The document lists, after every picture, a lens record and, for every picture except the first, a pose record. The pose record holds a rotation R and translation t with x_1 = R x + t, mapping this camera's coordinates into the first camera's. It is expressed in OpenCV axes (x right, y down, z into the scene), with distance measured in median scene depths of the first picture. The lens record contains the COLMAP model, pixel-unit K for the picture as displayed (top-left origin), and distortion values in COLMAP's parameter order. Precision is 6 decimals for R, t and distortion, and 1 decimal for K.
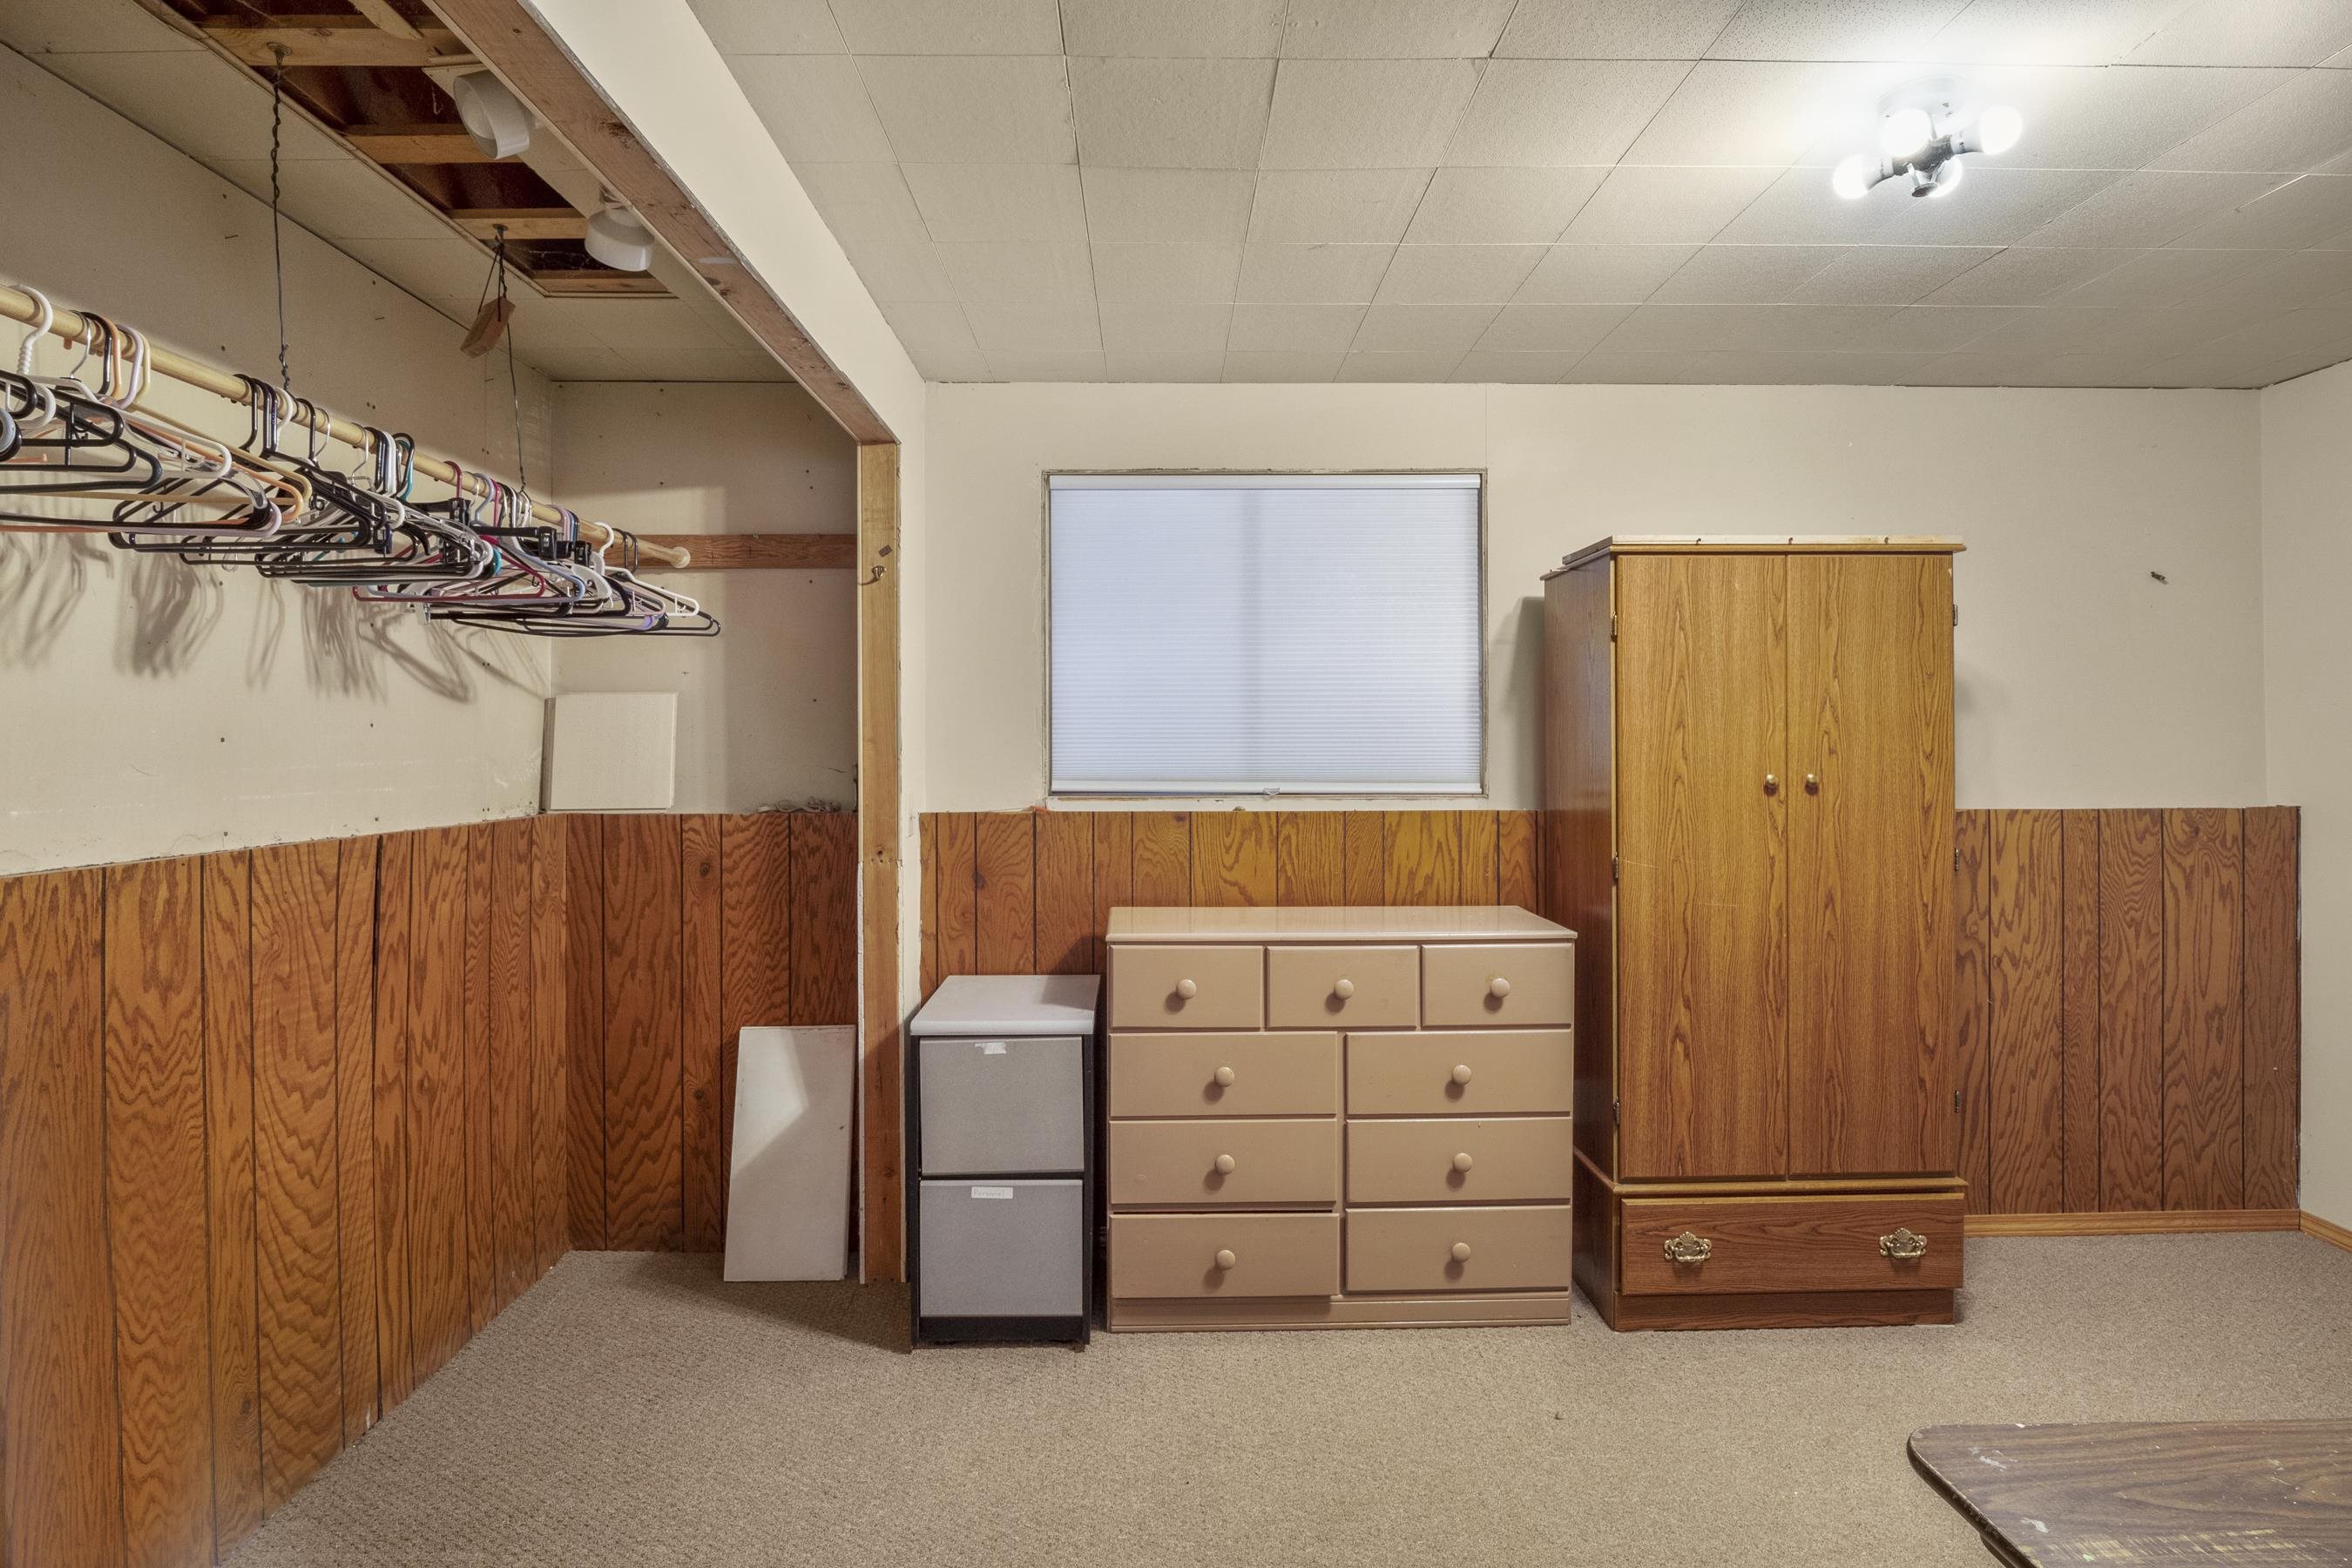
lens RADIAL K [[1154.6, 0, 1174.6], [0, 1154.6, 762.4], [0, 0, 1]] dist [-0.003137, -0.007431]
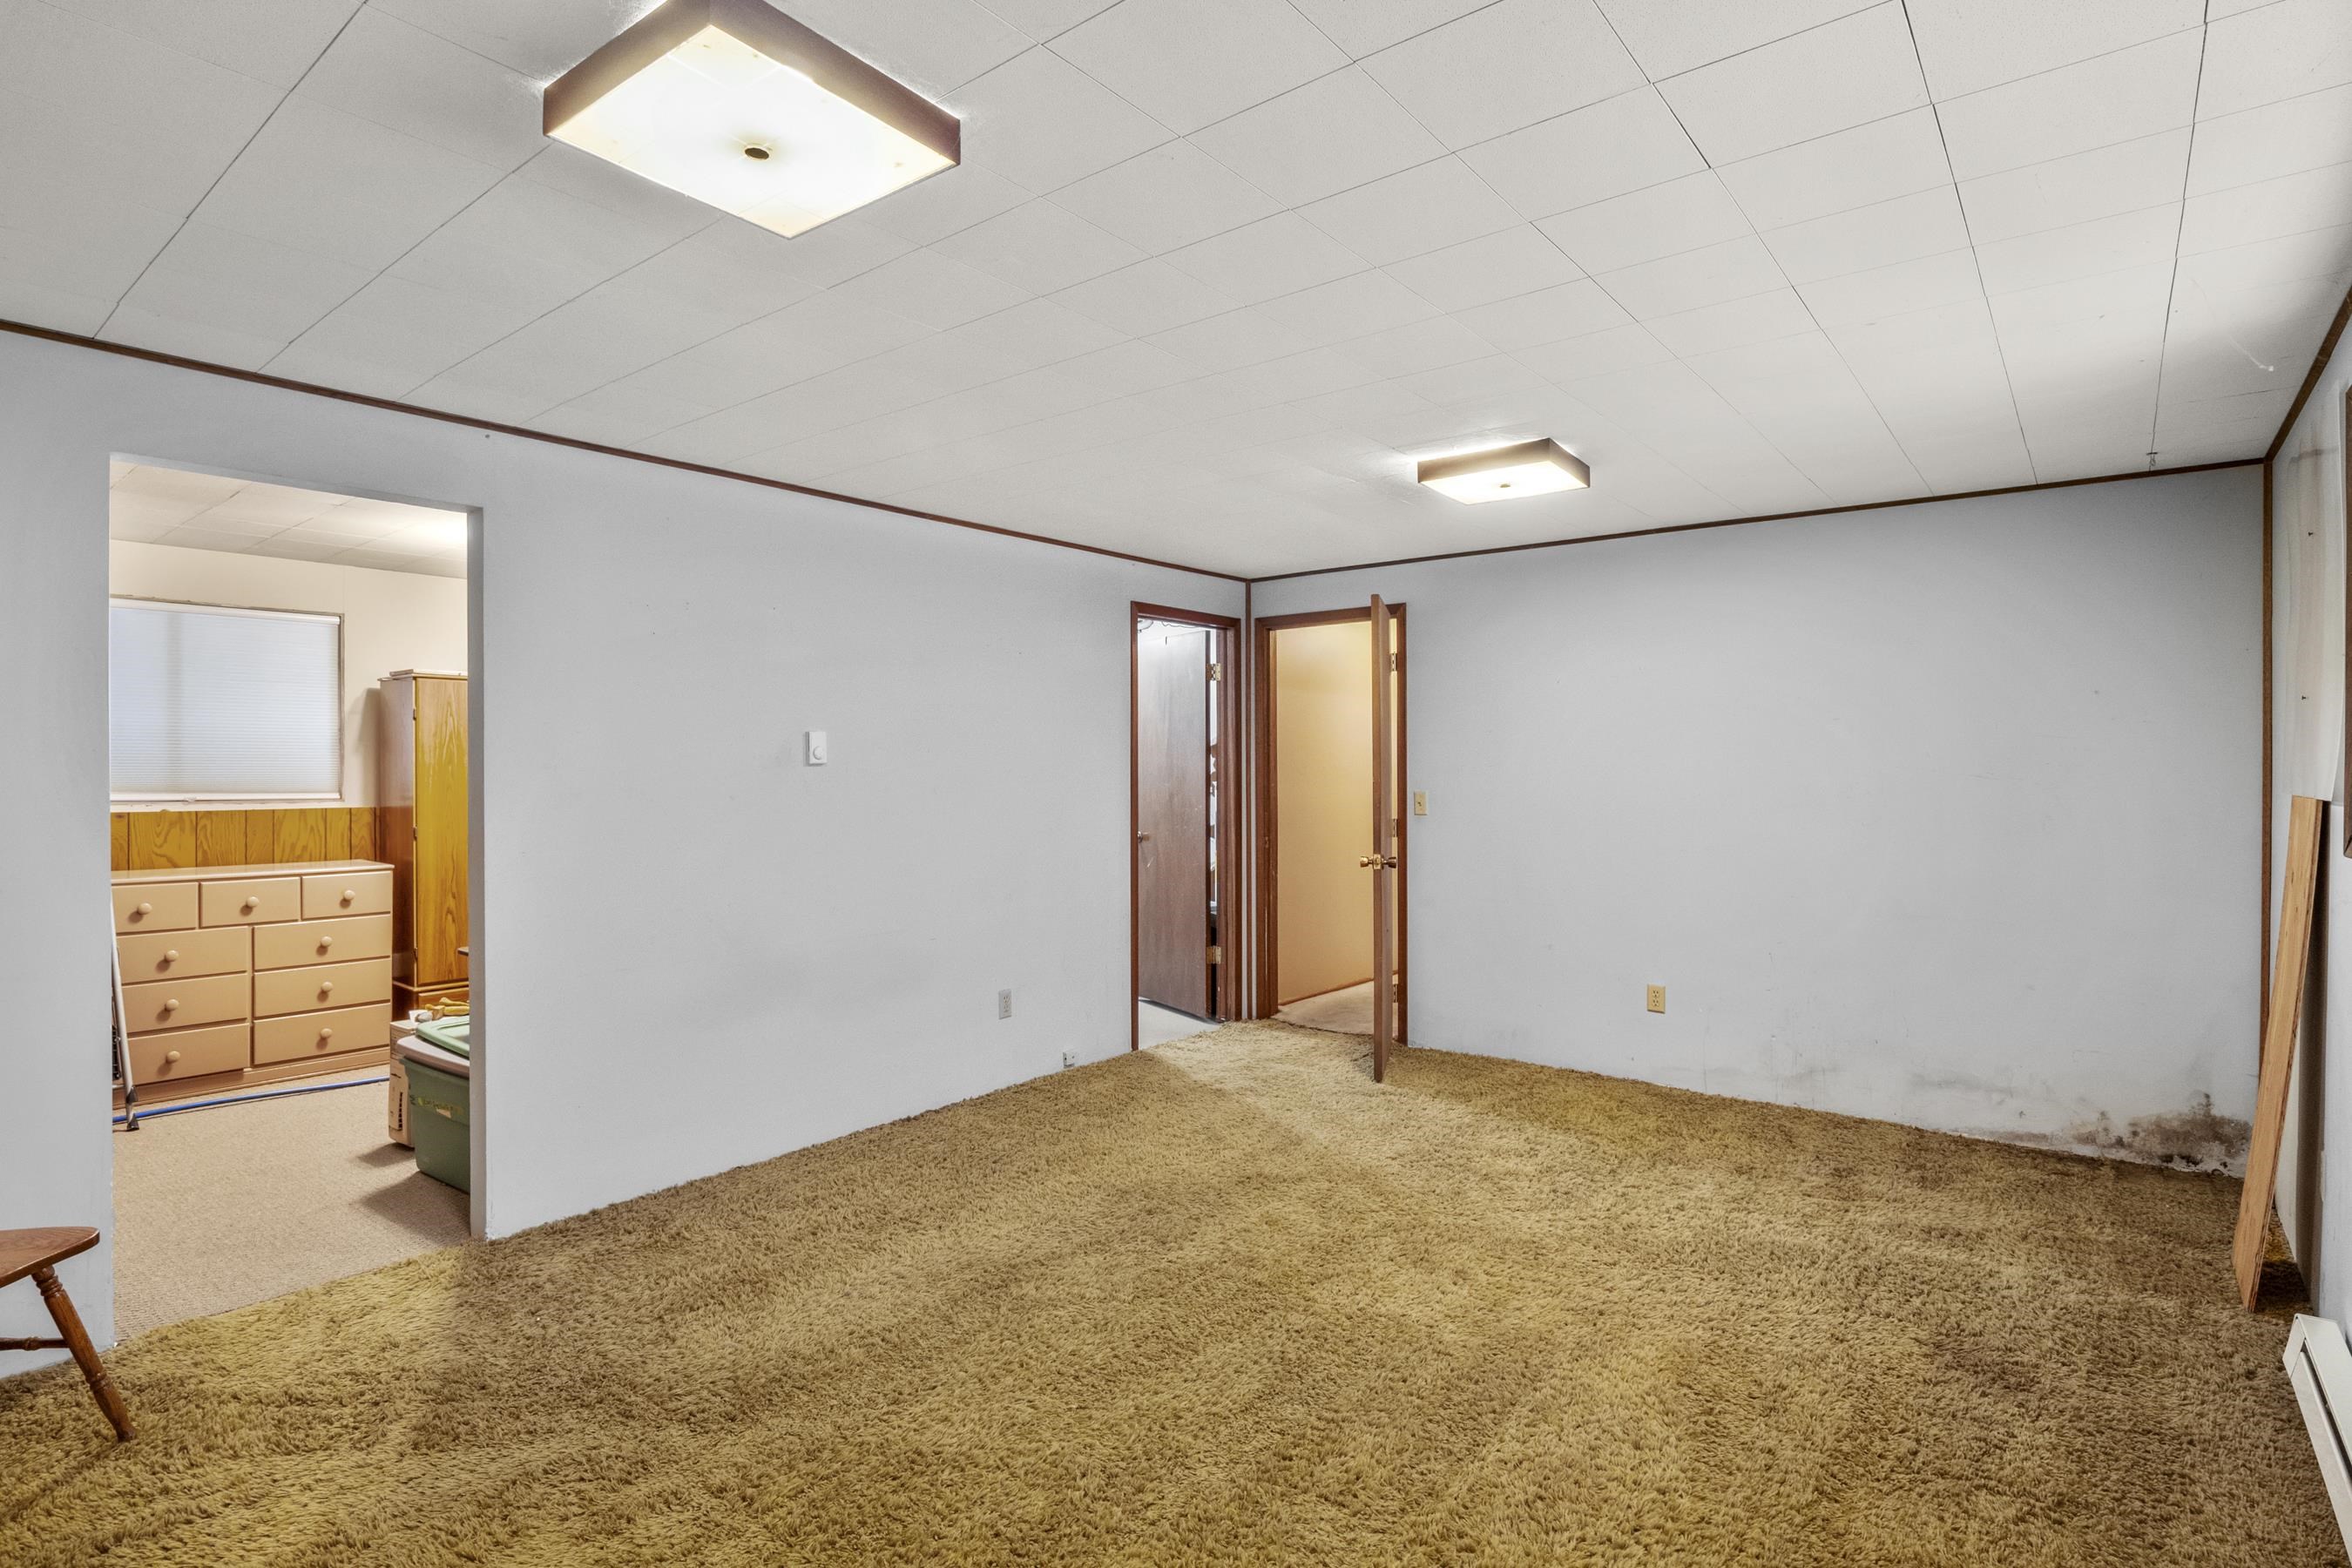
lens RADIAL K [[1154.6, 0, 1126.6], [0, 1154.6, 770.7], [0, 0, 1]] dist [-0.003137, -0.007431]
pose [[0.661977, 0.003357, 0.749517, -0.292573], [0.005001, 0.999948, -0.008895, 0.007127], [-0.749508, 0.009637, 0.661925, -1.213780]]
